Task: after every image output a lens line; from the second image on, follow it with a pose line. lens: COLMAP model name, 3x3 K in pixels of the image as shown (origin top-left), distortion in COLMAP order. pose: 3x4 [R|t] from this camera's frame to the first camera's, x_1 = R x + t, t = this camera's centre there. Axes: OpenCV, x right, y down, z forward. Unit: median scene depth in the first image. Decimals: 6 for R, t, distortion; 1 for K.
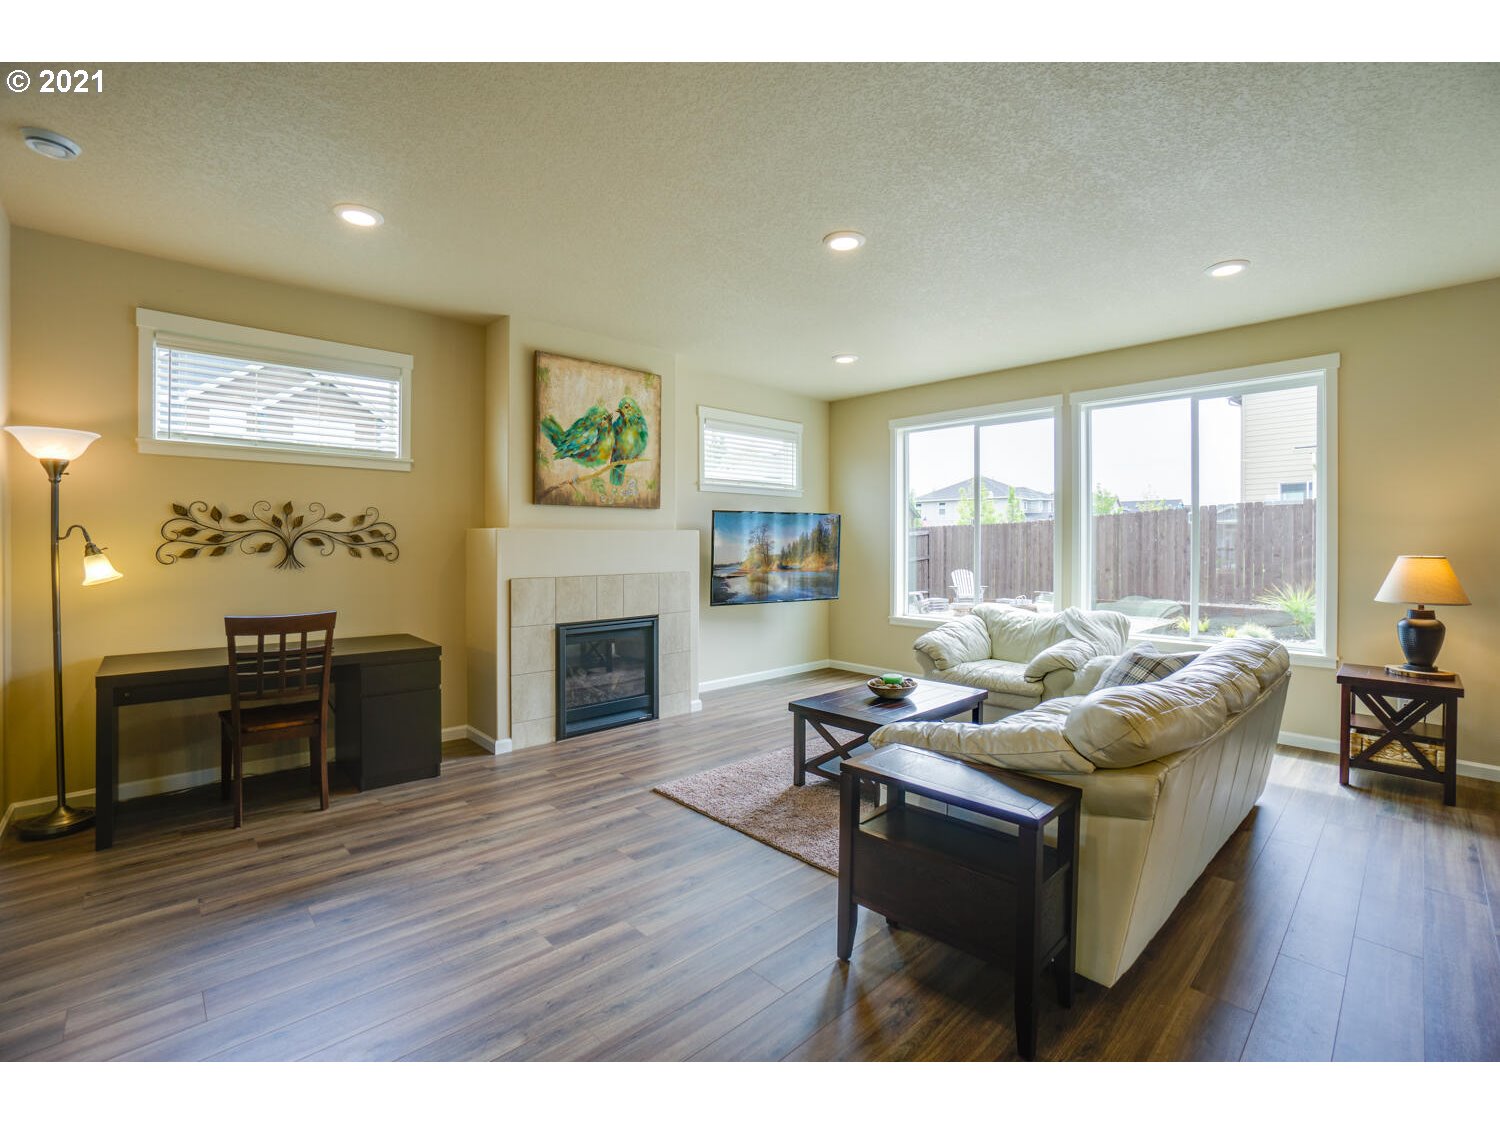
lens RADIAL K [[674.4, 0, 757.6], [0, 674.4, 551.5], [0, 0, 1]] dist [-0.067528, 0.024336]
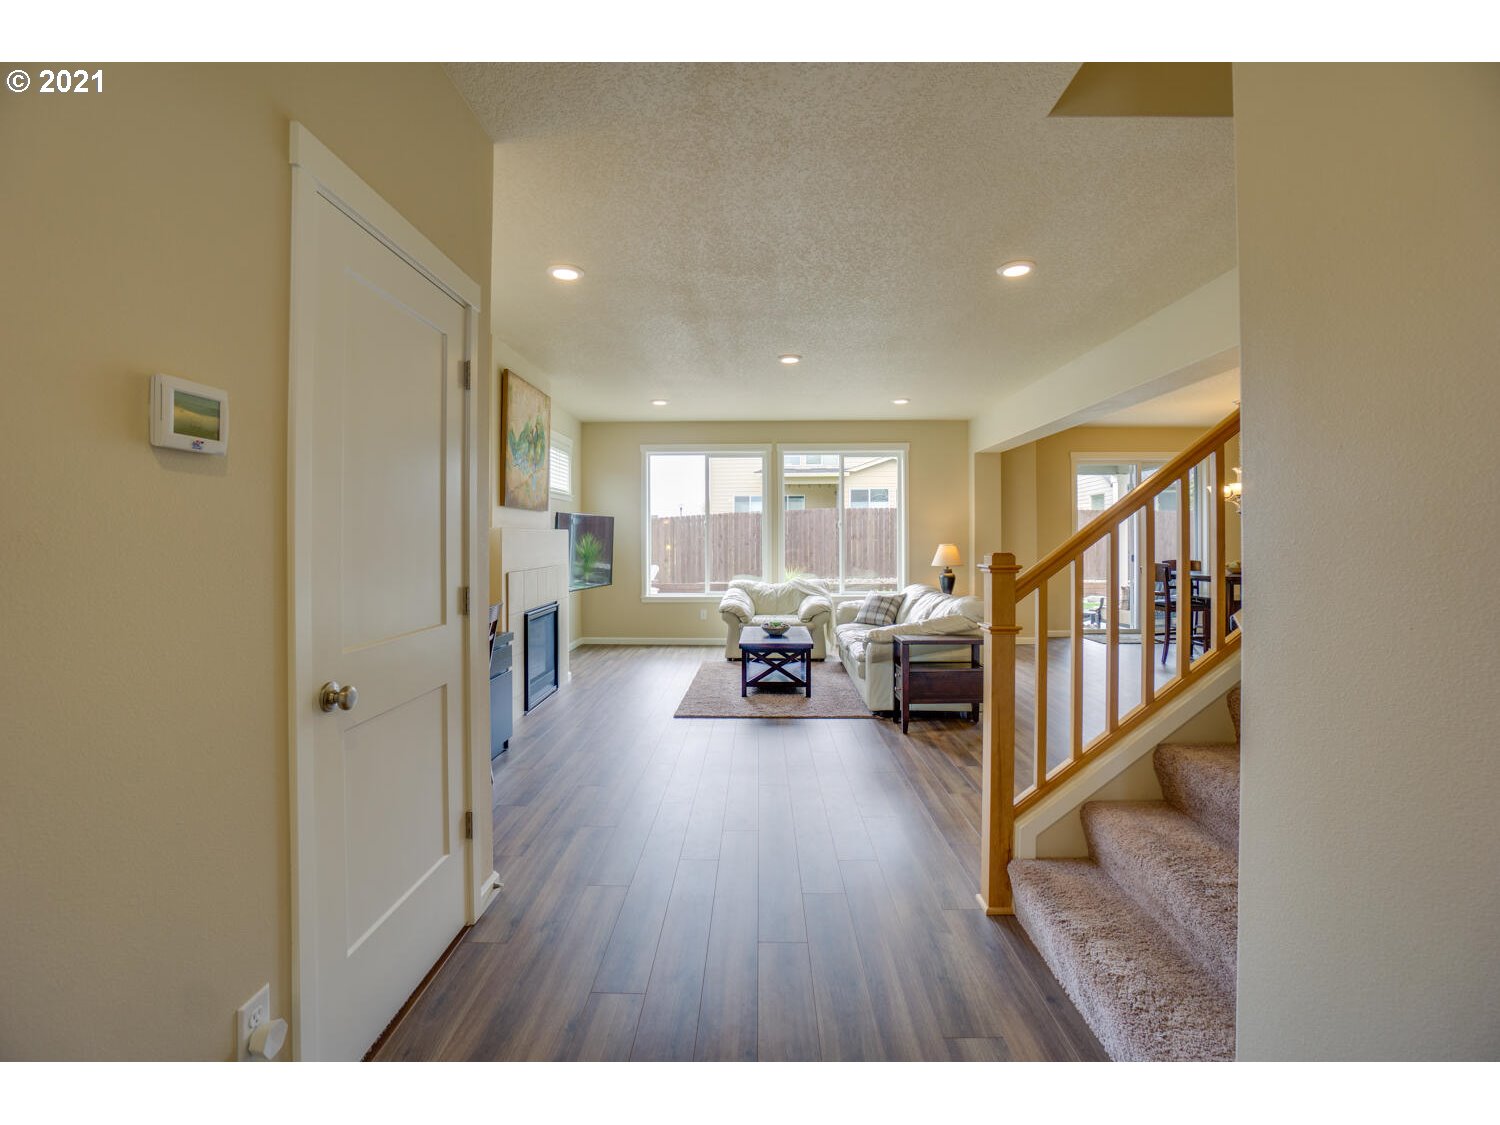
lens RADIAL K [[674.4, 0, 757.6], [0, 674.4, 551.5], [0, 0, 1]] dist [-0.067528, 0.024336]
pose [[0.691131, -0.016291, 0.722546, -0.872899], [0.013802, 0.999861, 0.009342, 0.001078], [-0.722598, 0.003517, 0.691260, -0.082616]]
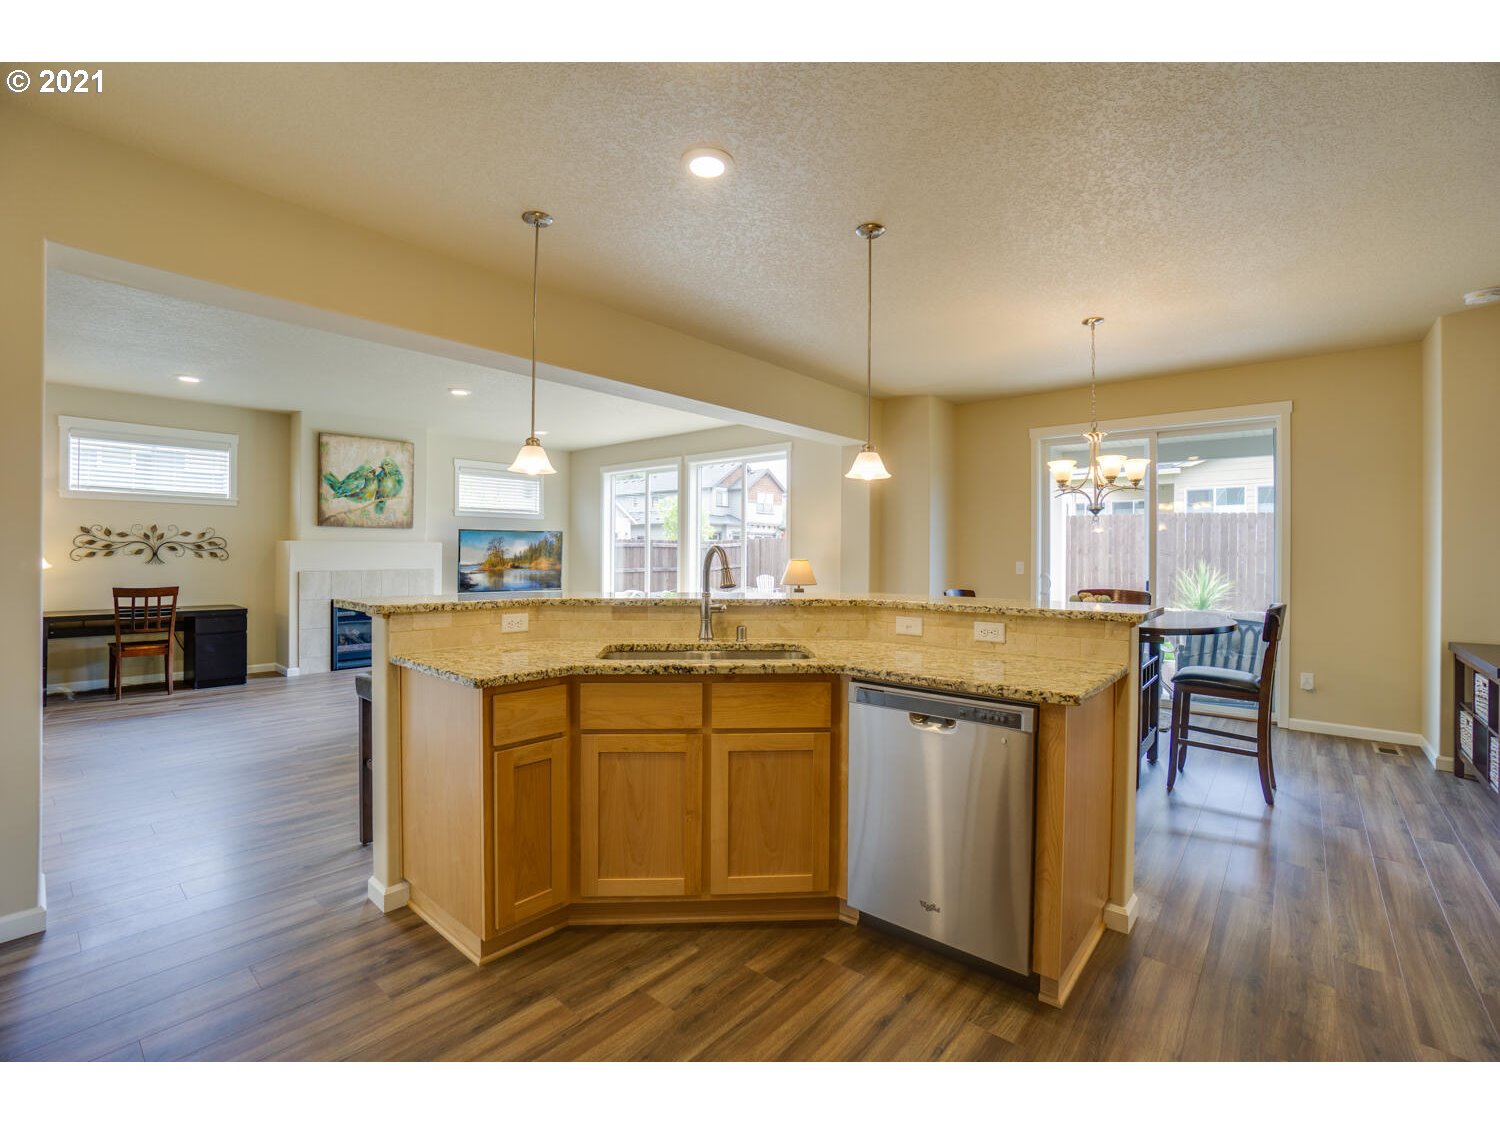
lens RADIAL K [[674.4, 0, 757.6], [0, 674.4, 551.5], [0, 0, 1]] dist [-0.067528, 0.024336]
pose [[0.994878, 0.004244, 0.100994, 0.587670], [-0.002880, 0.999903, -0.013645, 0.010523], [-0.101042, 0.013284, 0.994794, -0.724477]]
